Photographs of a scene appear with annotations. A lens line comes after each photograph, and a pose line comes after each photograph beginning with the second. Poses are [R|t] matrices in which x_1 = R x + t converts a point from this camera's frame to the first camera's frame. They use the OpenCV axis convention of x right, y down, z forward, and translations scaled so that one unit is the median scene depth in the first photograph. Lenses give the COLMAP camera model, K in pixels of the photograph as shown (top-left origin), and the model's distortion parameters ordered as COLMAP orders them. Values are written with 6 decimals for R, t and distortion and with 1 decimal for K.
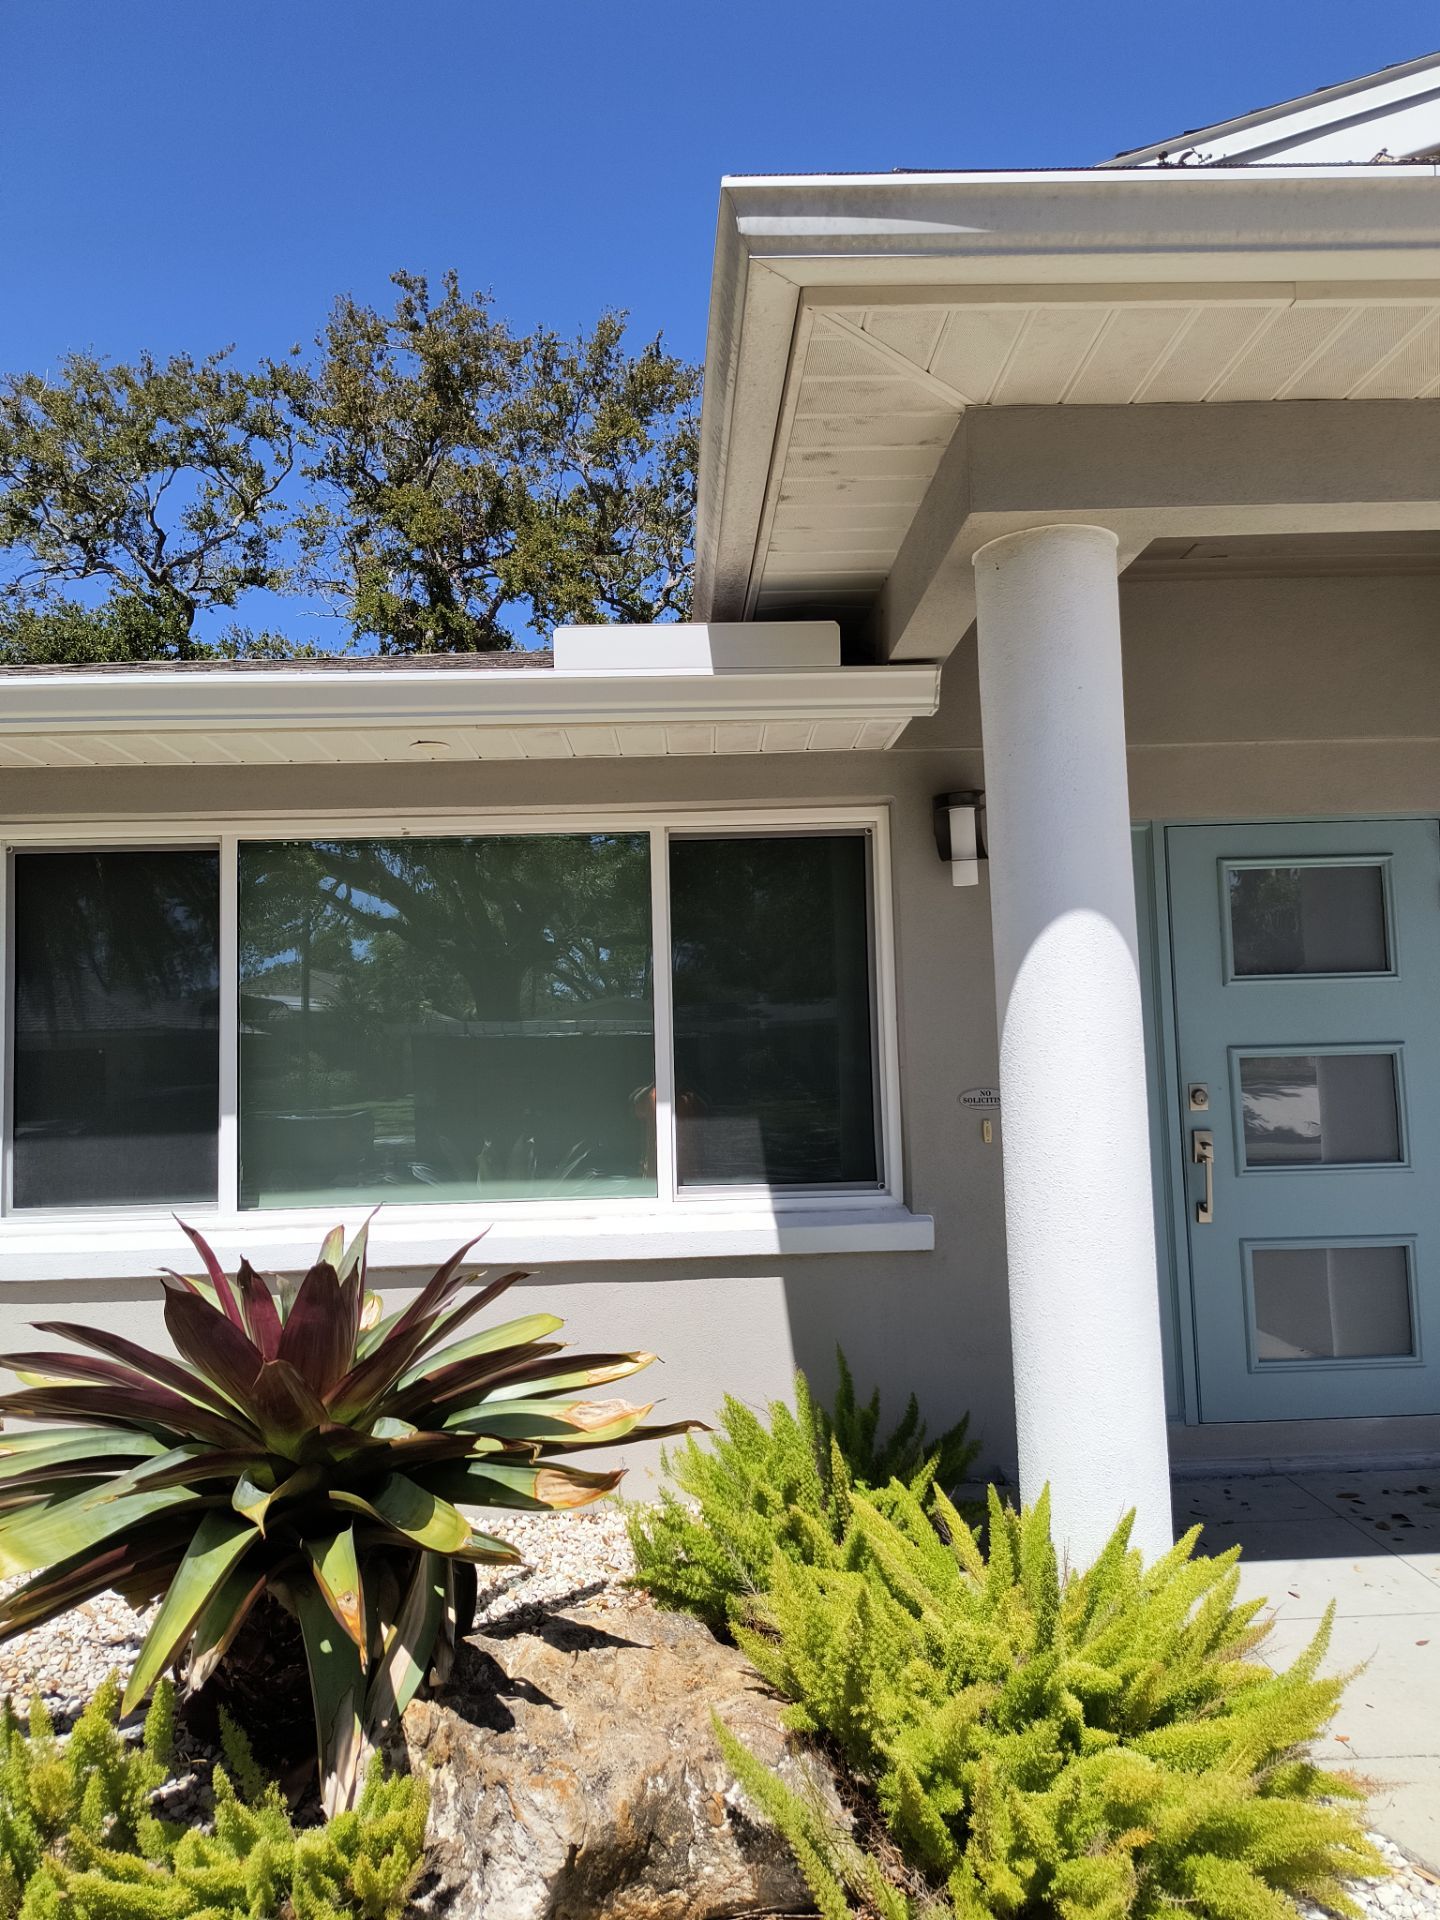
lens RADIAL K [[1320.1, 0, 709.9], [0, 1320.1, 963.5], [0, 0, 1]] dist [0.060852, -0.081103]
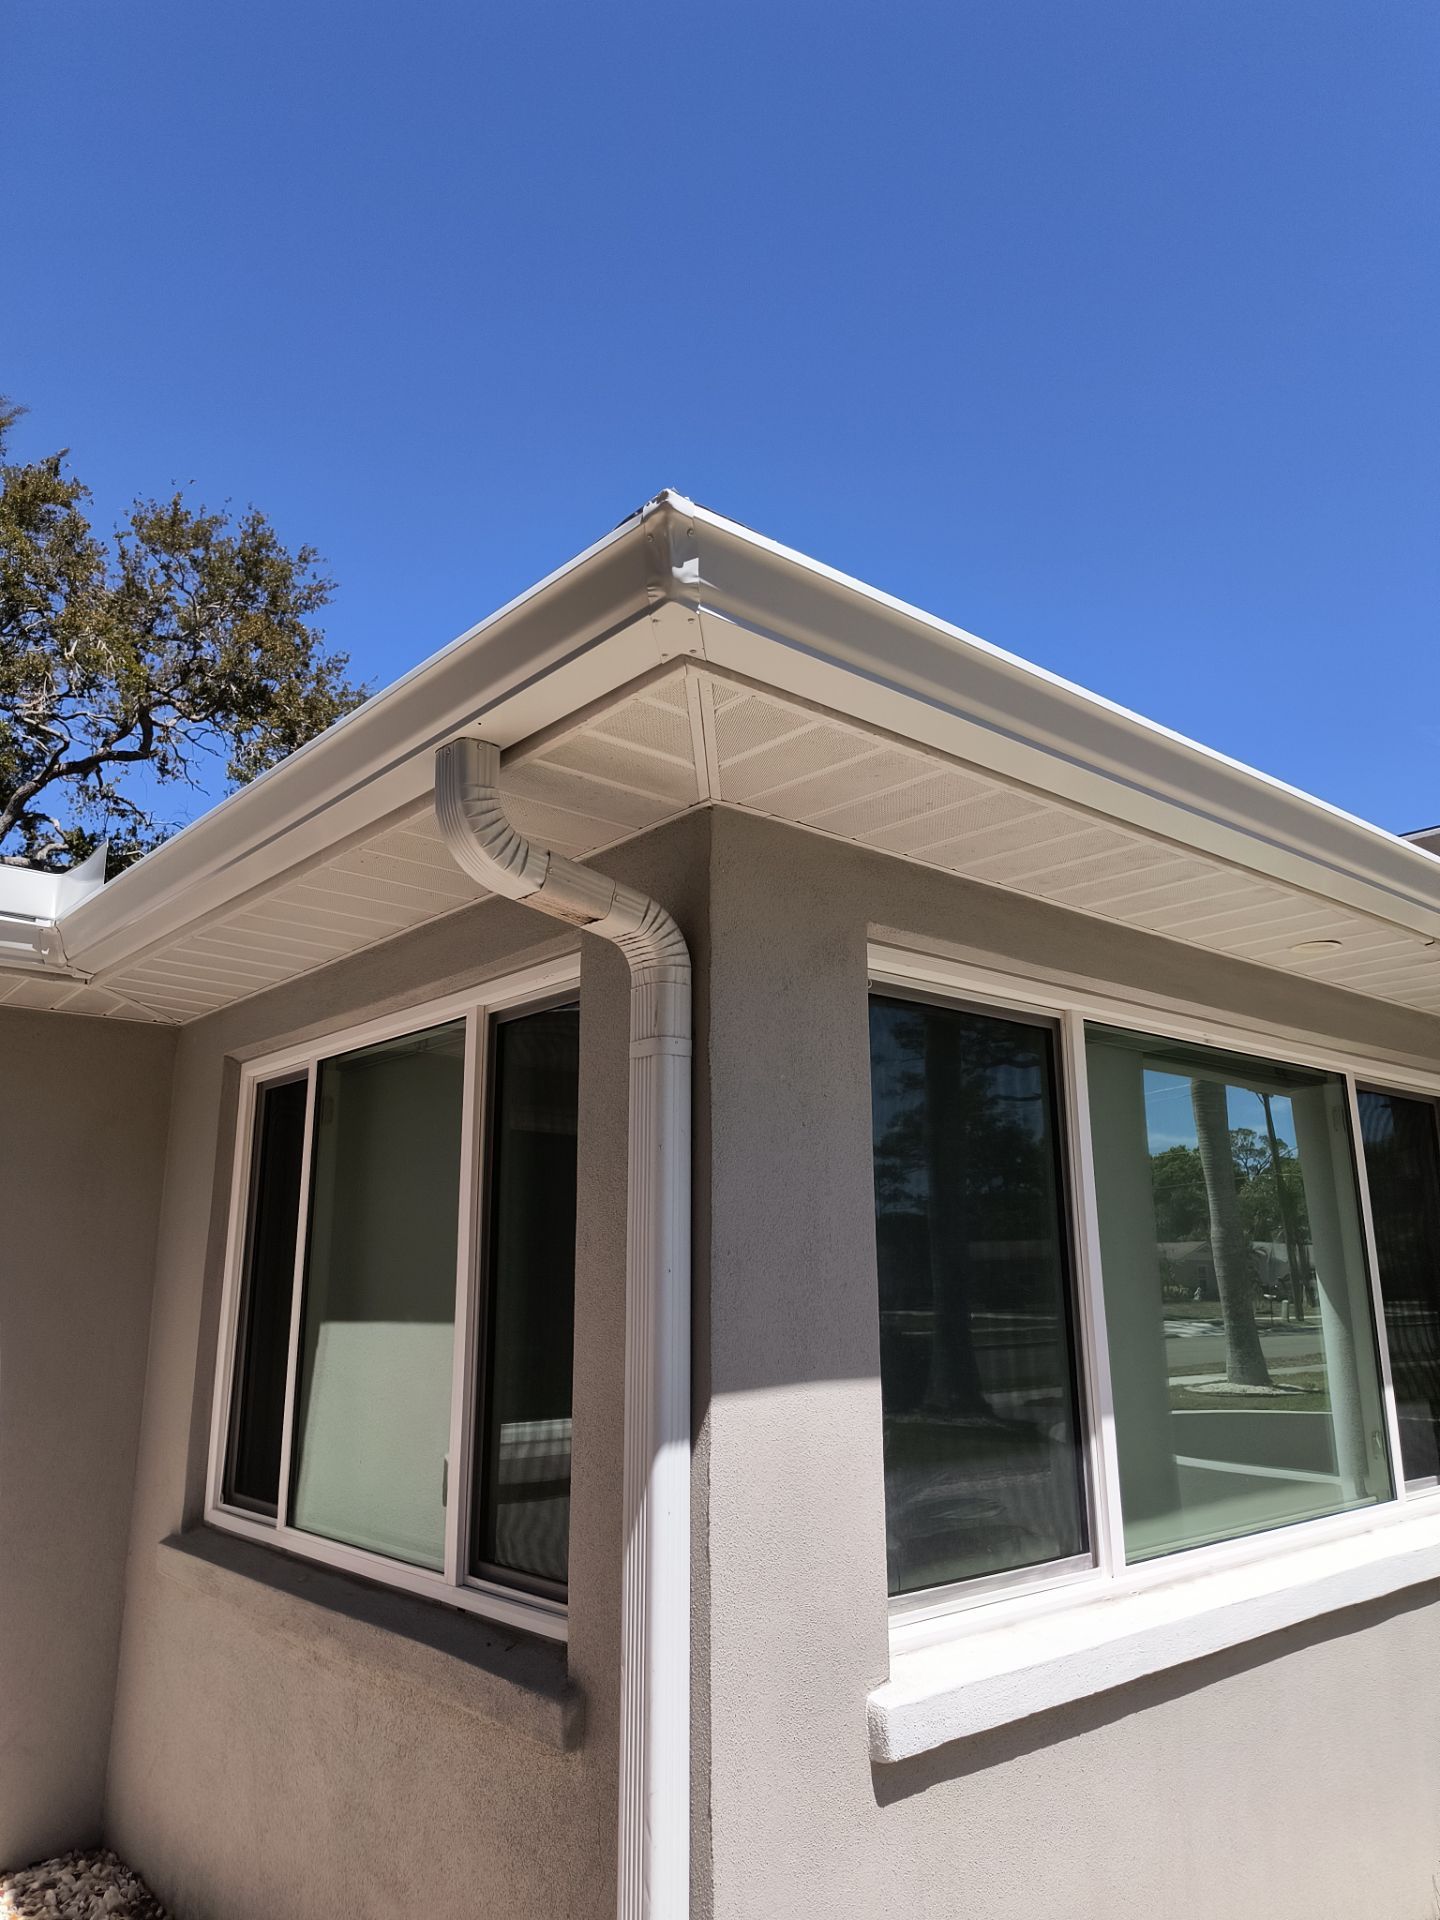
lens RADIAL K [[1320.1, 0, 709.9], [0, 1320.1, 963.5], [0, 0, 1]] dist [0.060852, -0.081103]
pose [[0.779584, 0.169975, 0.602791, -0.162100], [-0.058966, 0.978112, -0.199549, 0.005855], [-0.623515, 0.120021, 0.772543, 0.094918]]
